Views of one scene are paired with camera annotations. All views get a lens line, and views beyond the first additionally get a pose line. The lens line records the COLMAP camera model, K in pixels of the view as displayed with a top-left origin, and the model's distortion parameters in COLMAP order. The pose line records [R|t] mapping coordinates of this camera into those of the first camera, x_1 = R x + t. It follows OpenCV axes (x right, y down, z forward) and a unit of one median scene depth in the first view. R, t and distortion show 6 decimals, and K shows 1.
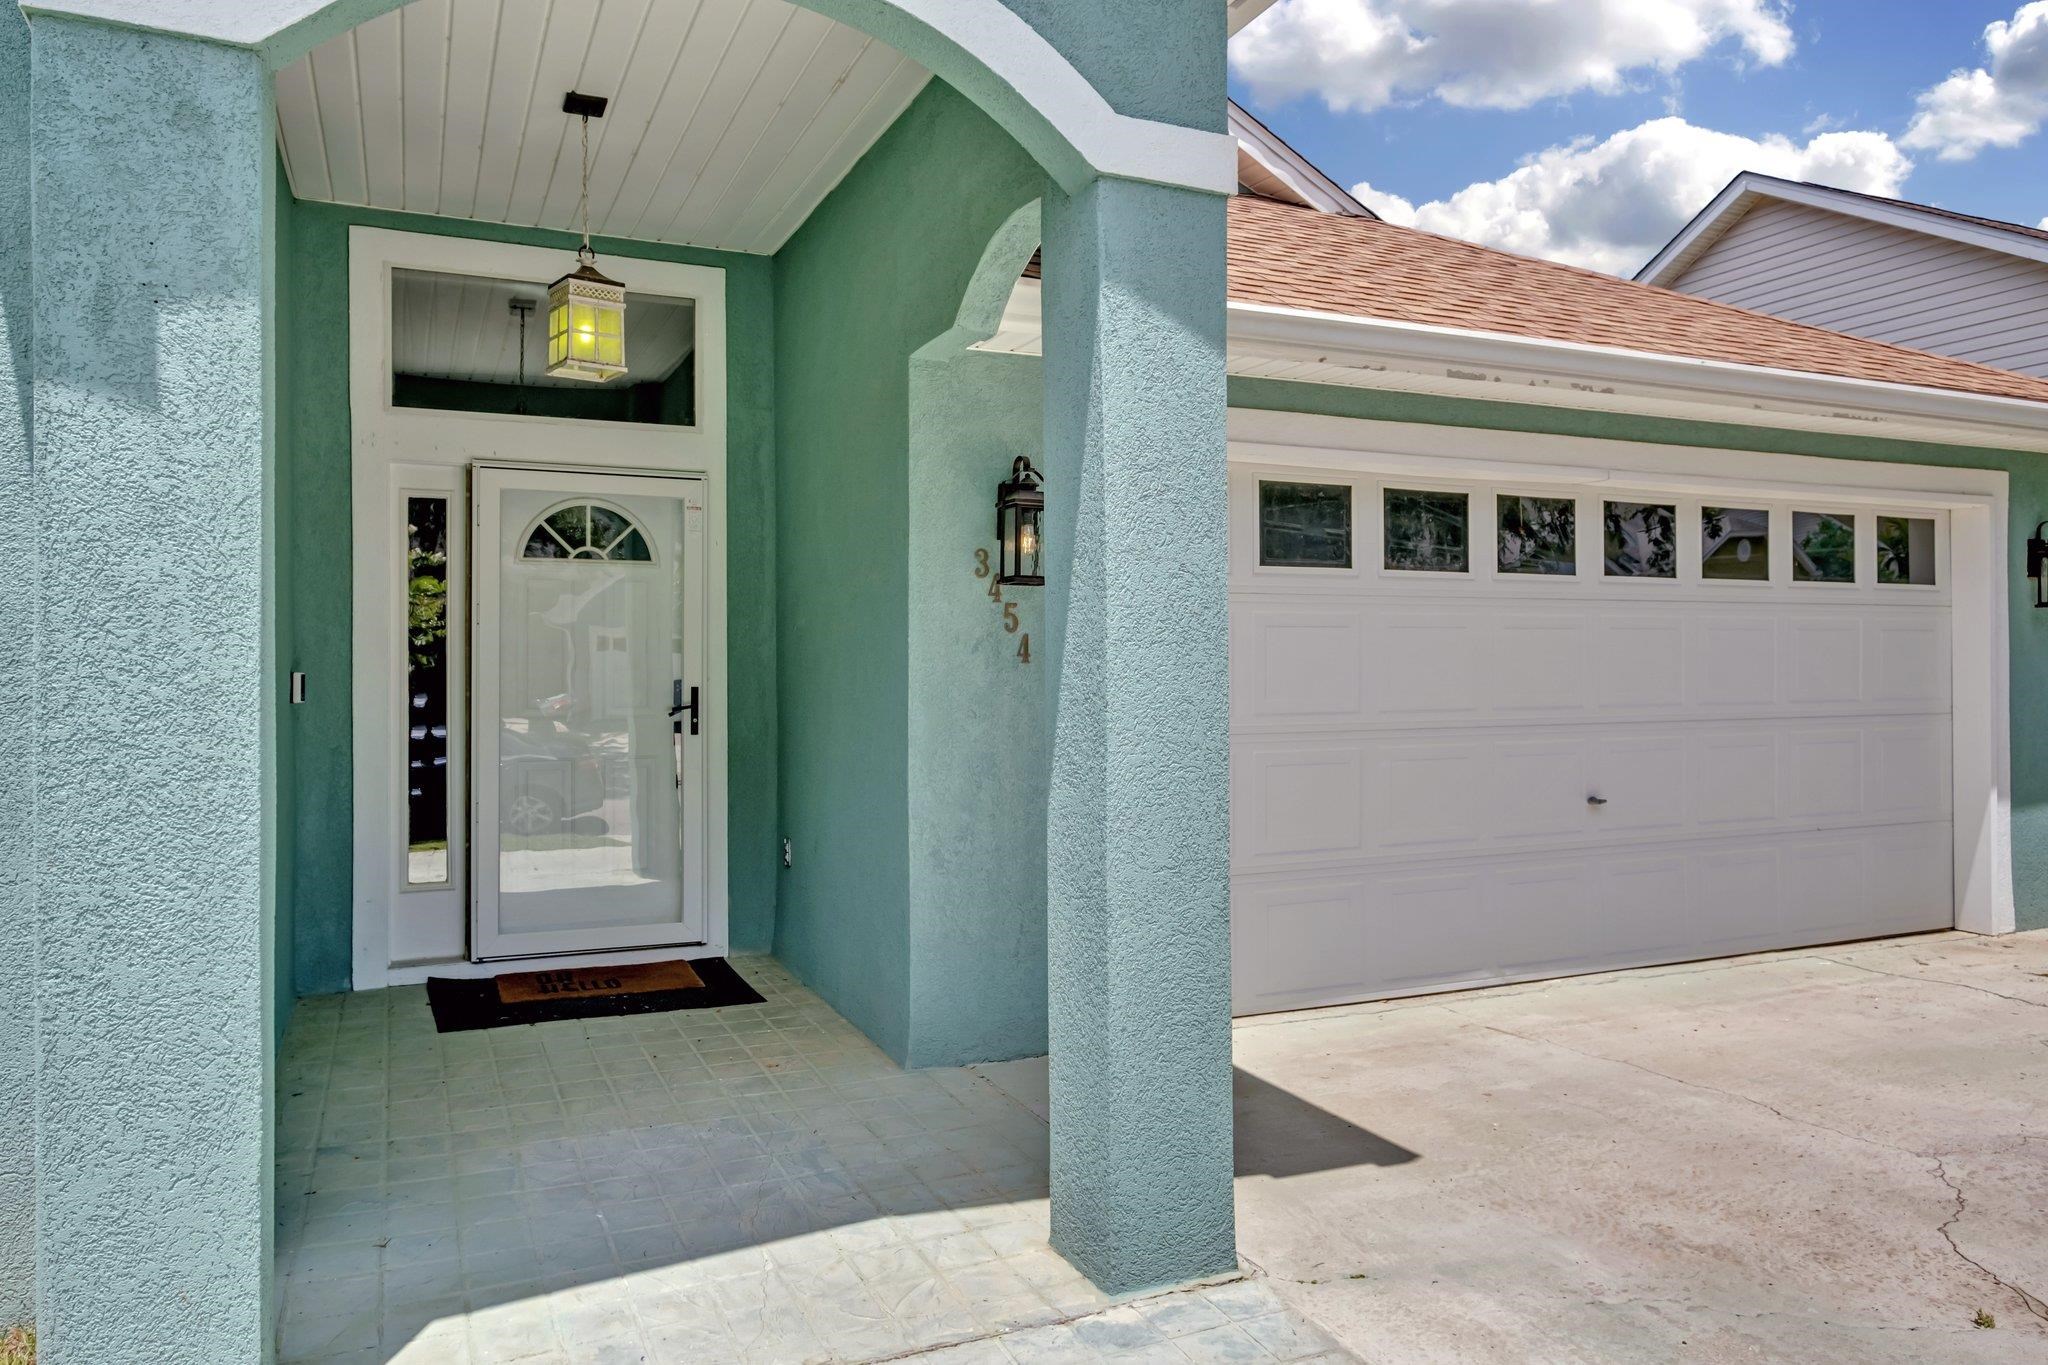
lens RADIAL K [[1408.0, 0, 1024.0], [0, 1408.0, 682.5], [0, 0, 1]] dist [-0.005162, -0.000912]
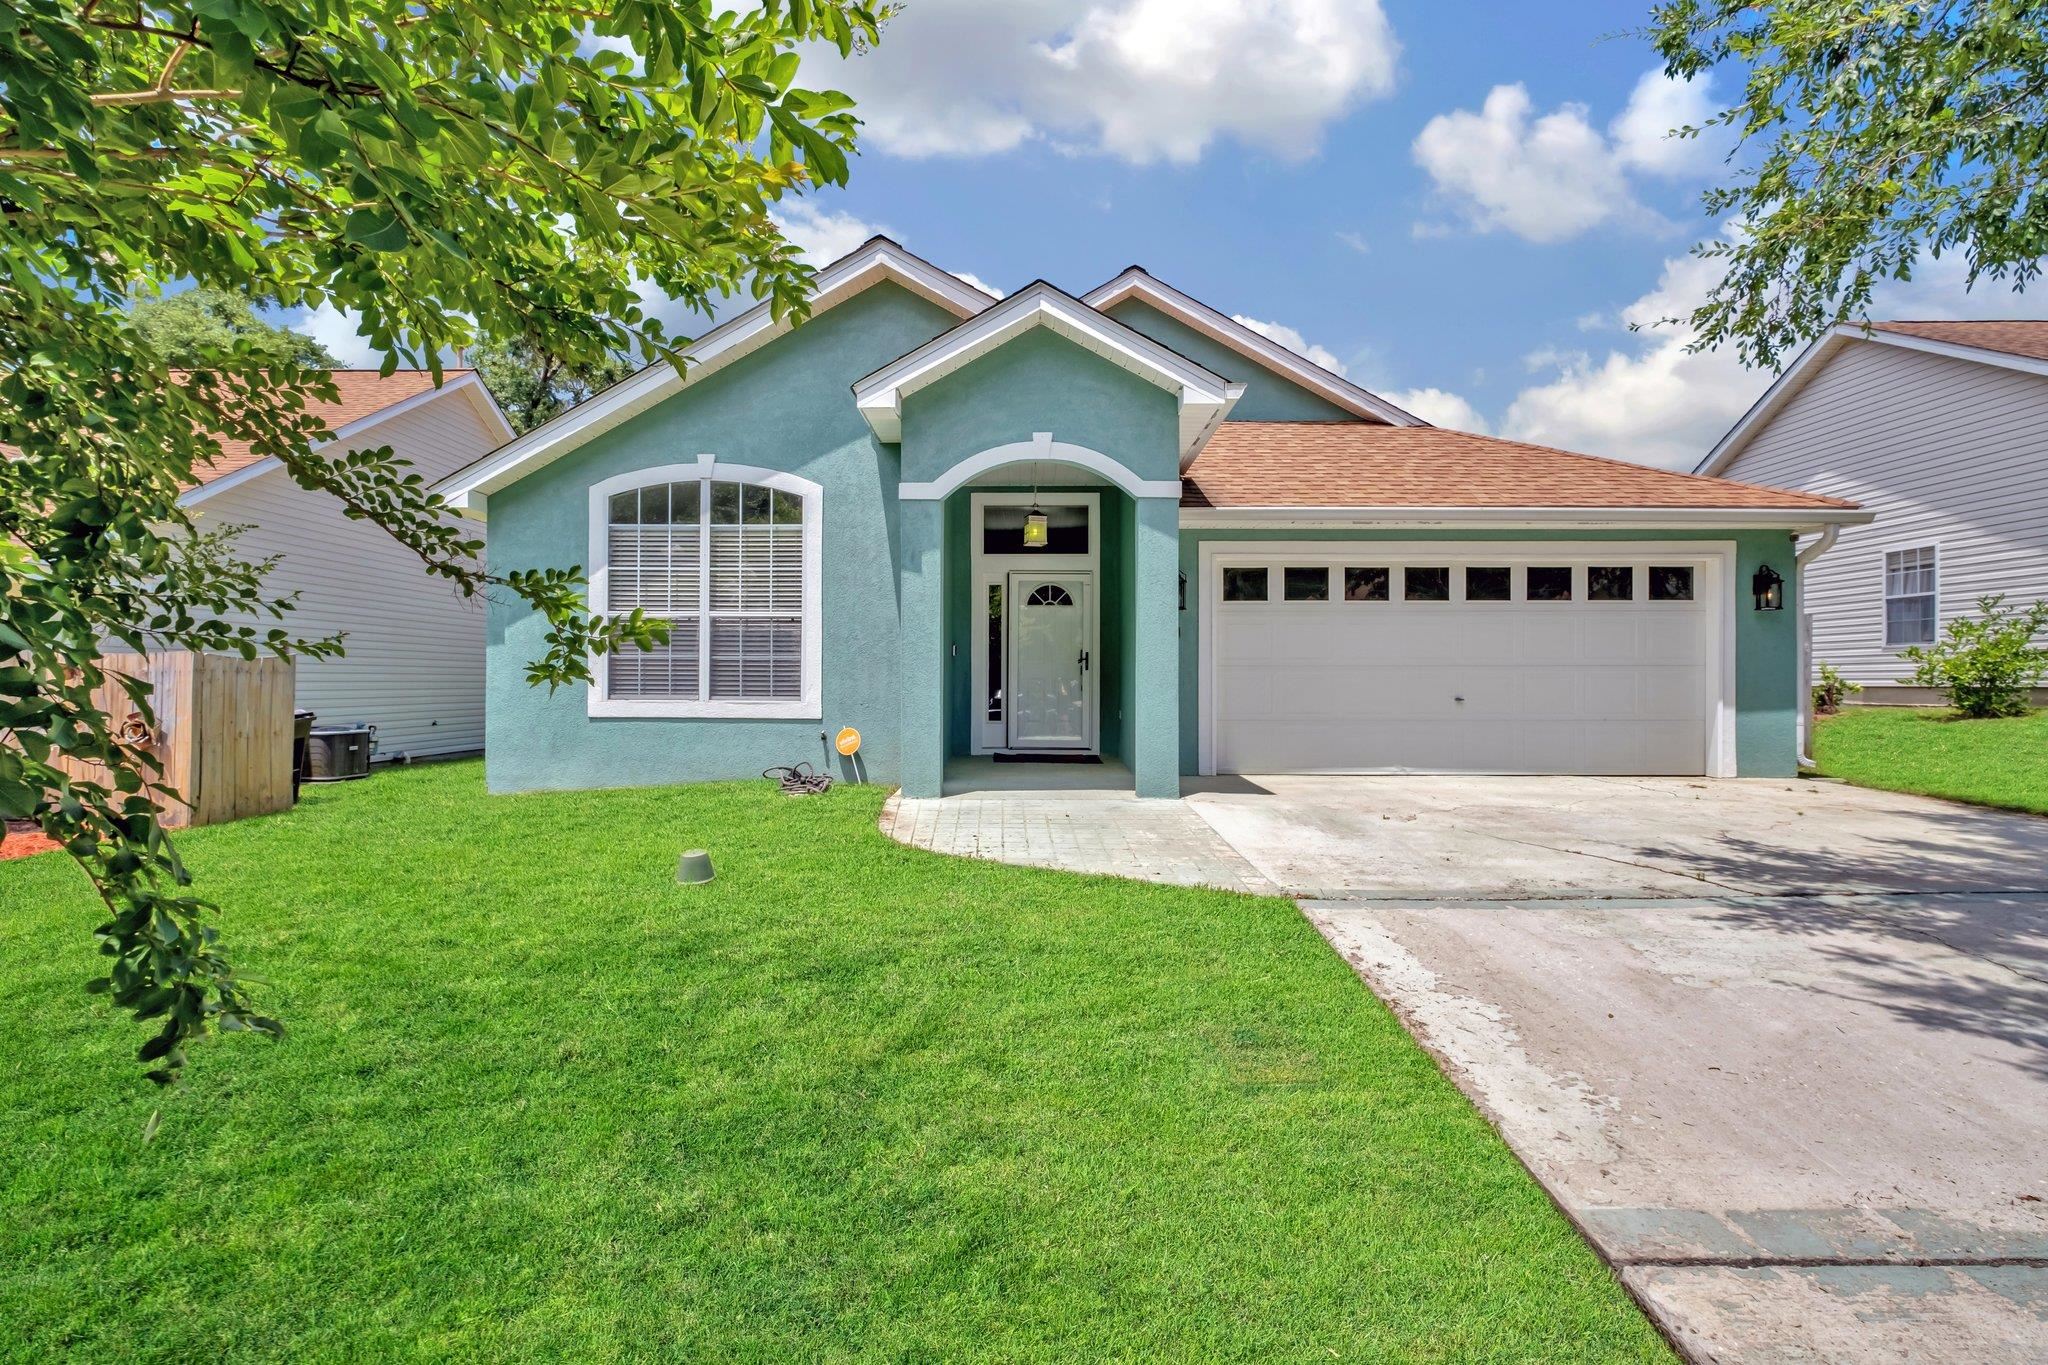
lens RADIAL K [[915.2, 0, 1024.0], [0, 915.2, 682.5], [0, 0, 1]] dist [0.000917, 0.000071]
pose [[0.914257, 0.007696, -0.405061, 0.358322], [-0.009517, 0.999952, -0.002483, 0.066189], [0.405023, 0.006125, 0.914286, -0.630218]]
